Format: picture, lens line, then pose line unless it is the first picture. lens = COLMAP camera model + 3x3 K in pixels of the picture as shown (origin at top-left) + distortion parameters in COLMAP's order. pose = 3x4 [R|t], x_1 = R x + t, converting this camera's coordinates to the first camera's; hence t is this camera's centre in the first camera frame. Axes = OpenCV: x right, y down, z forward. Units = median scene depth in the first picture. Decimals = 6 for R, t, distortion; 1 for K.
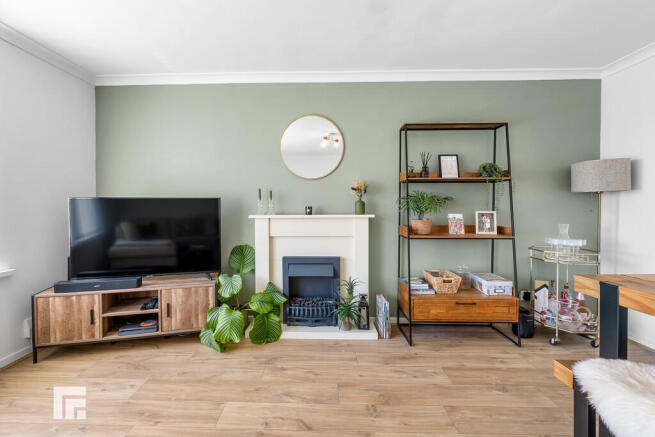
lens RADIAL K [[285.3, 0, 317.2], [0, 285.3, 207.6], [0, 0, 1]] dist [-0.001258, -0.000167]
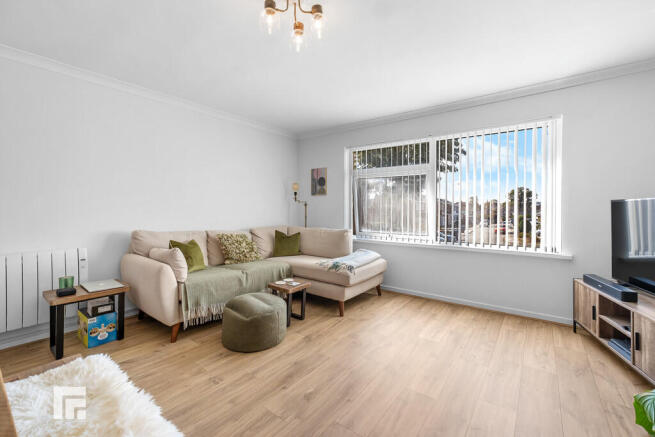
lens RADIAL K [[285.3, 0, 317.2], [0, 285.3, 207.6], [0, 0, 1]] dist [-0.001258, -0.000167]
pose [[-0.599498, 0.009515, -0.800320, 0.593046], [-0.002085, 0.999907, 0.013450, -0.020570], [0.800373, 0.009732, -0.599423, 0.702209]]
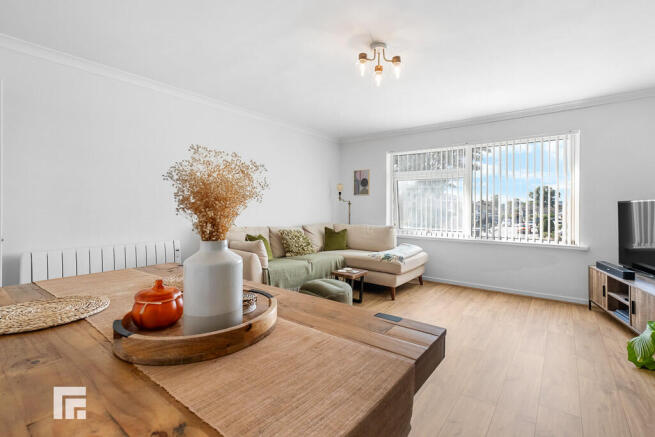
lens RADIAL K [[300.4, 0, 337.4], [0, 300.4, 203.7], [0, 0, 1]] dist [-0.000459, 0.000116]
pose [[-0.584714, 0.001030, -0.811239, 0.945669], [-0.005793, 0.999968, 0.005445, -0.024944], [0.811219, 0.007883, -0.584690, 0.701793]]
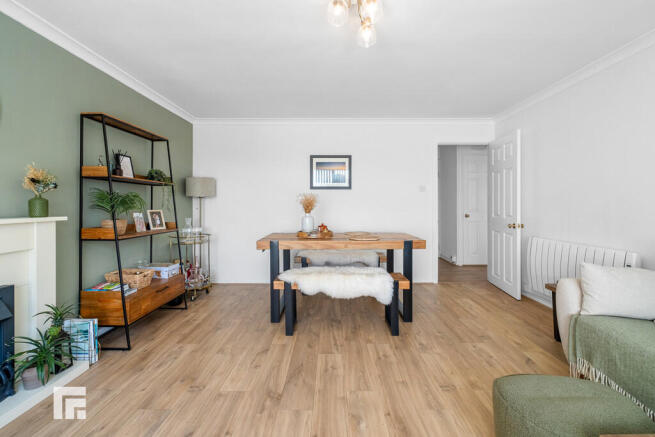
lens RADIAL K [[285.3, 0, 317.2], [0, 285.3, 207.6], [0, 0, 1]] dist [-0.001258, -0.000167]
pose [[0.009659, -0.003879, 0.999946, -0.589369], [0.009633, 0.999946, 0.003786, 0.004309], [-0.999907, 0.009596, 0.009696, 0.330656]]
